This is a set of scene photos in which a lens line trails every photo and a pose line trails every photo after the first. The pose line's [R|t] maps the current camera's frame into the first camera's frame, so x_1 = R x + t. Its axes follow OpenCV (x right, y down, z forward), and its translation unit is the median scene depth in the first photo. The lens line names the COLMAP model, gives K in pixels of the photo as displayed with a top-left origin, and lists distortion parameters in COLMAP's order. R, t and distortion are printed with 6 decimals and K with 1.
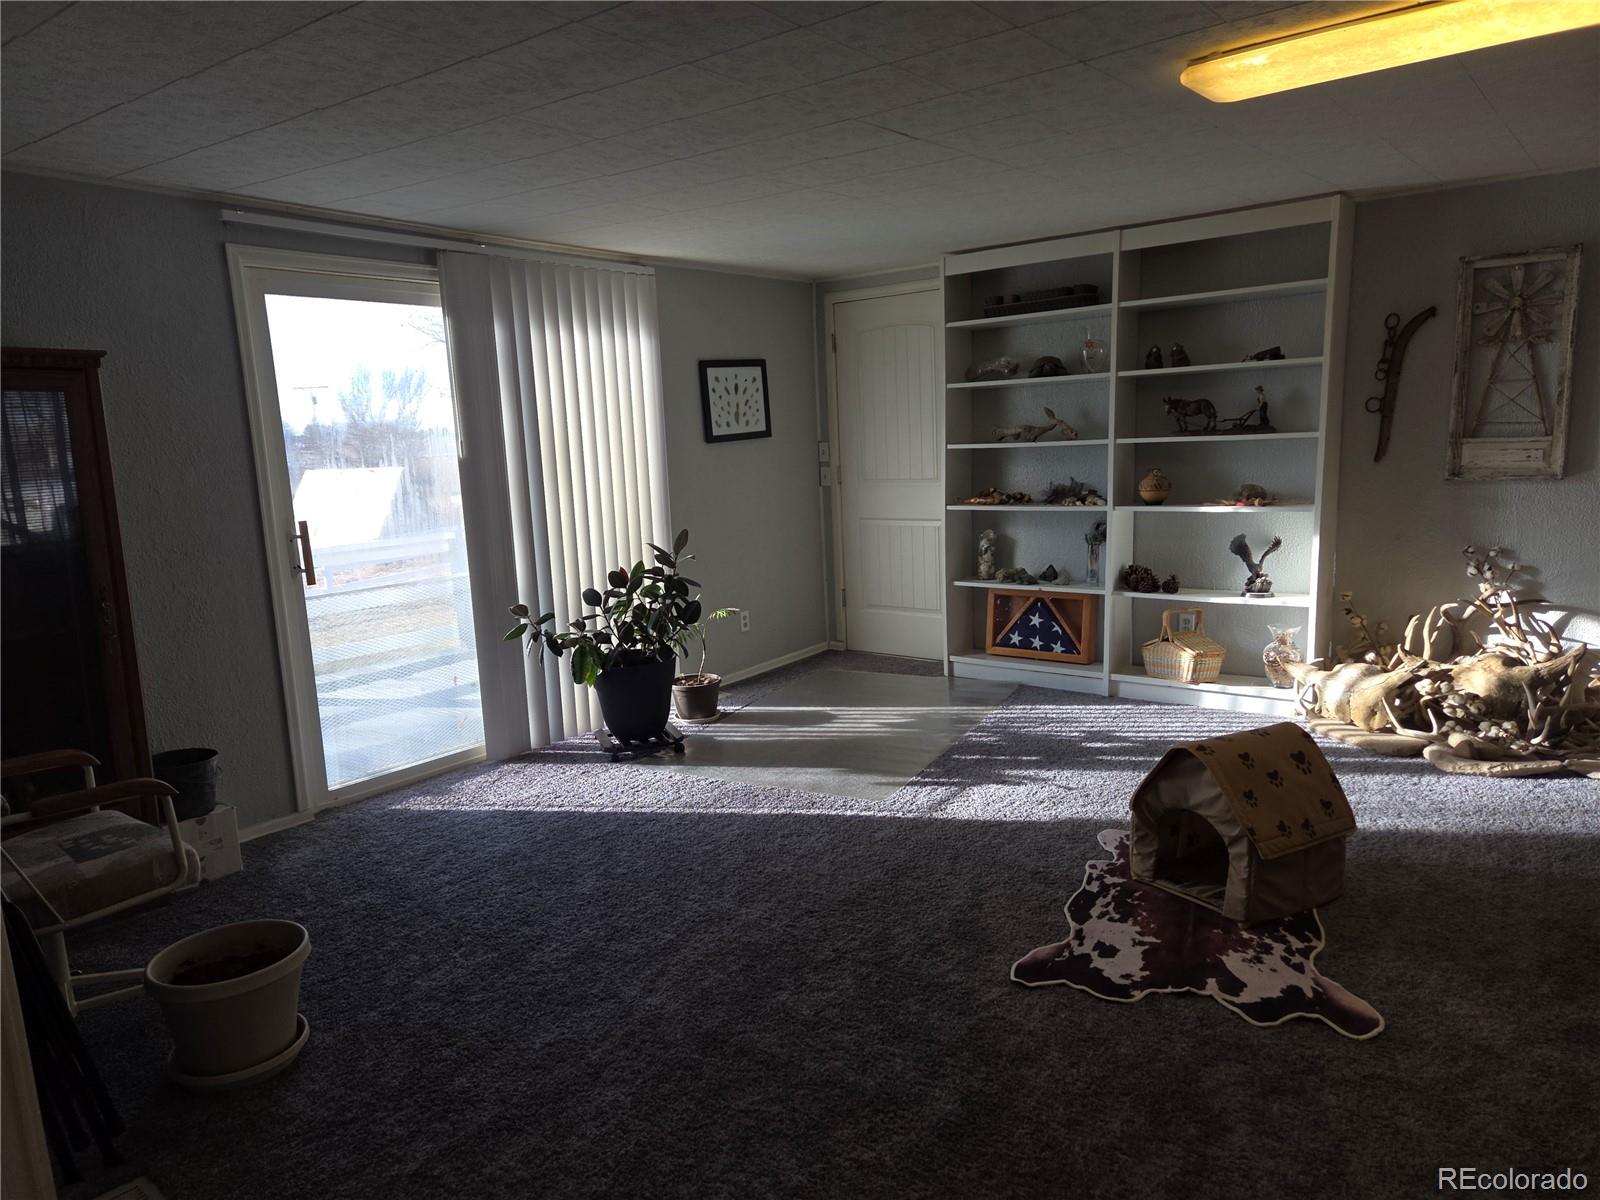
lens RADIAL K [[1051.3, 0, 787.2], [0, 1051.3, 610.2], [0, 0, 1]] dist [0.069863, -0.047923]
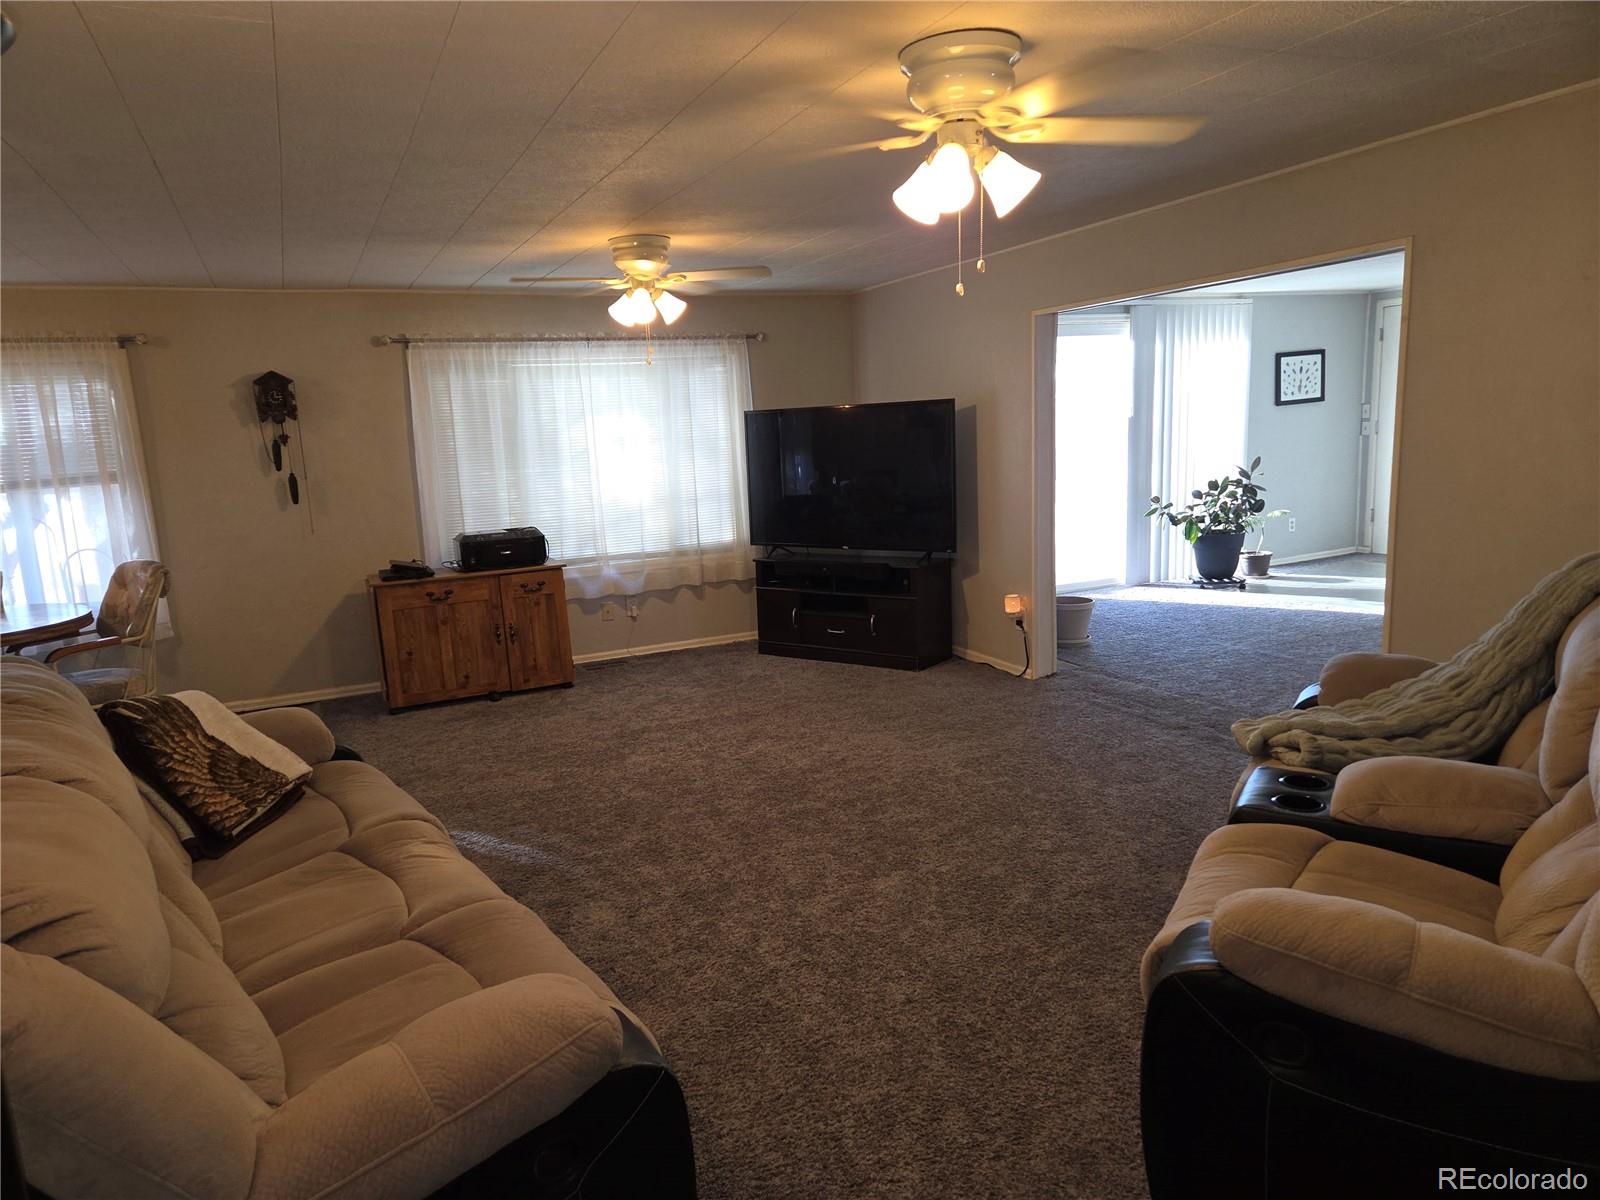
lens RADIAL K [[1051.3, 0, 791.0], [0, 1051.3, 597.1], [0, 0, 1]] dist [0.069863, -0.047923]
pose [[0.885678, 0.082131, -0.456978, 0.037888], [-0.072168, 0.996620, 0.039249, 0.134896], [0.458657, -0.001783, 0.888612, -0.871322]]
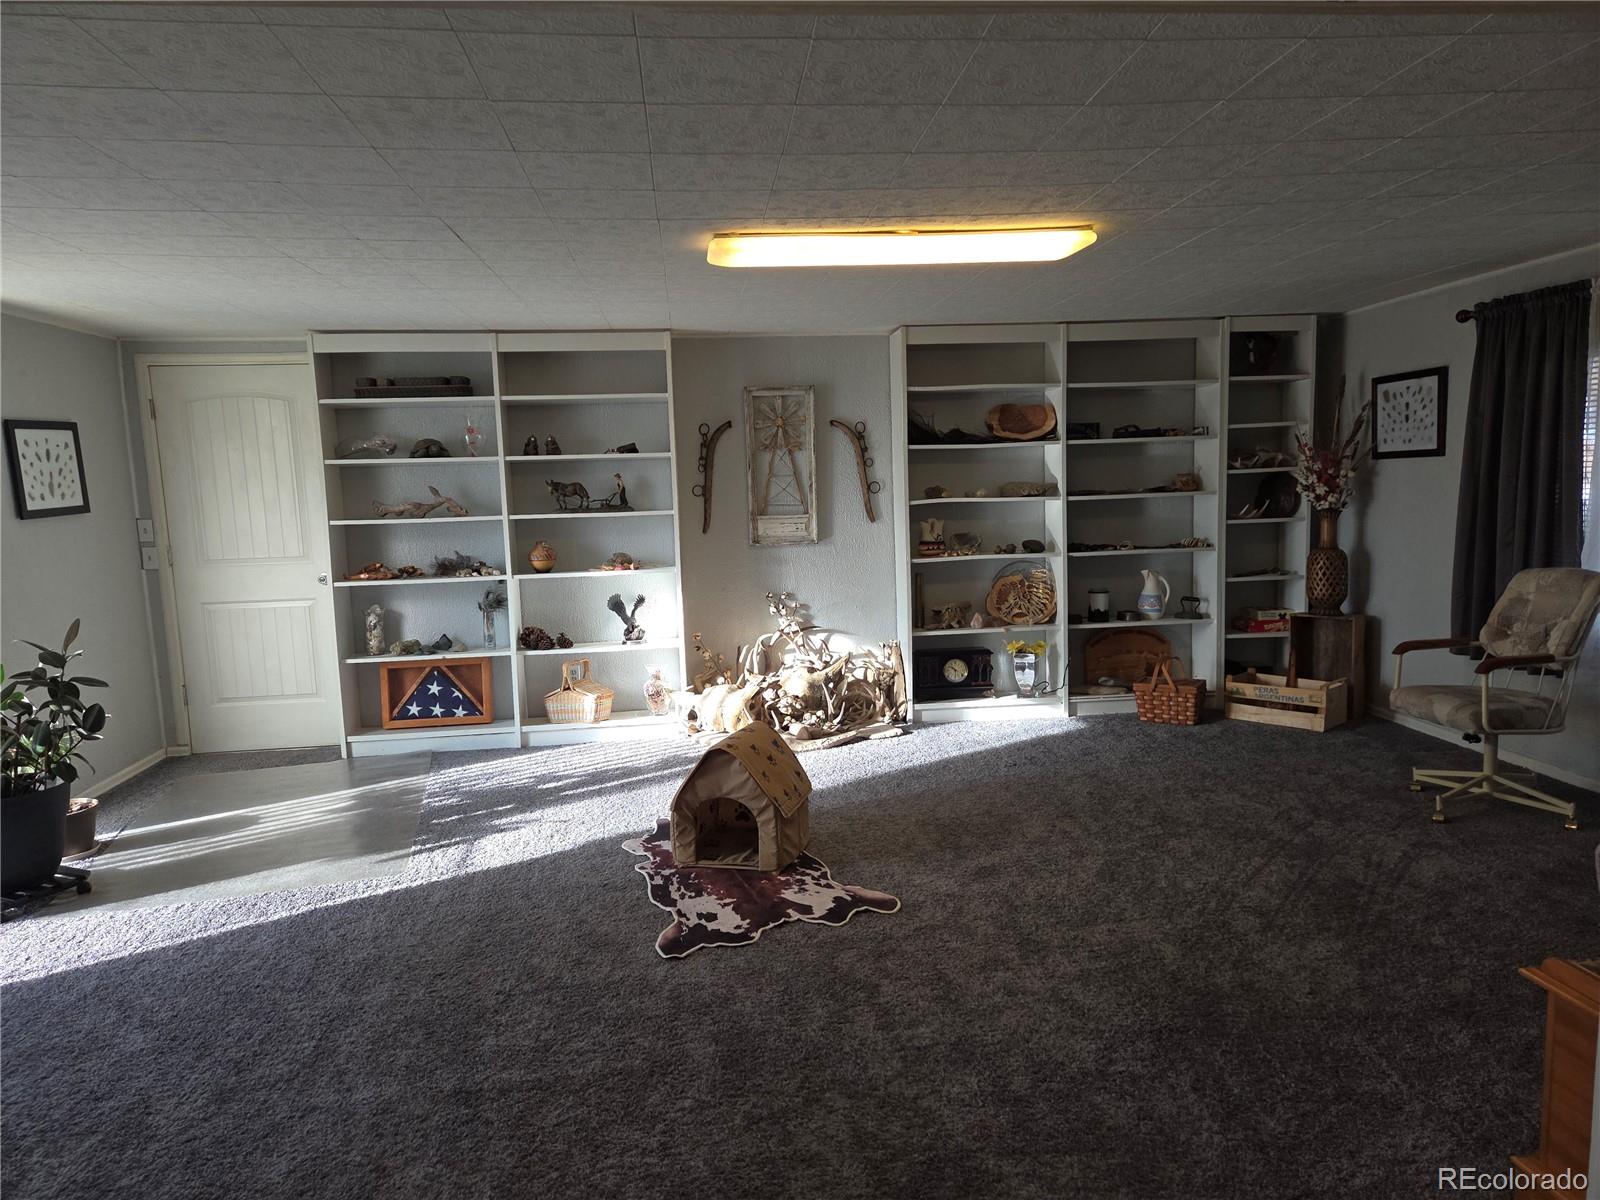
lens RADIAL K [[1051.3, 0, 784.8], [0, 1051.3, 605.9], [0, 0, 1]] dist [0.069863, -0.047923]
pose [[0.717660, -0.059799, 0.693822, -0.278991], [0.119239, 0.992145, -0.037824, 0.010845], [-0.686110, 0.109875, 0.719153, 0.008923]]
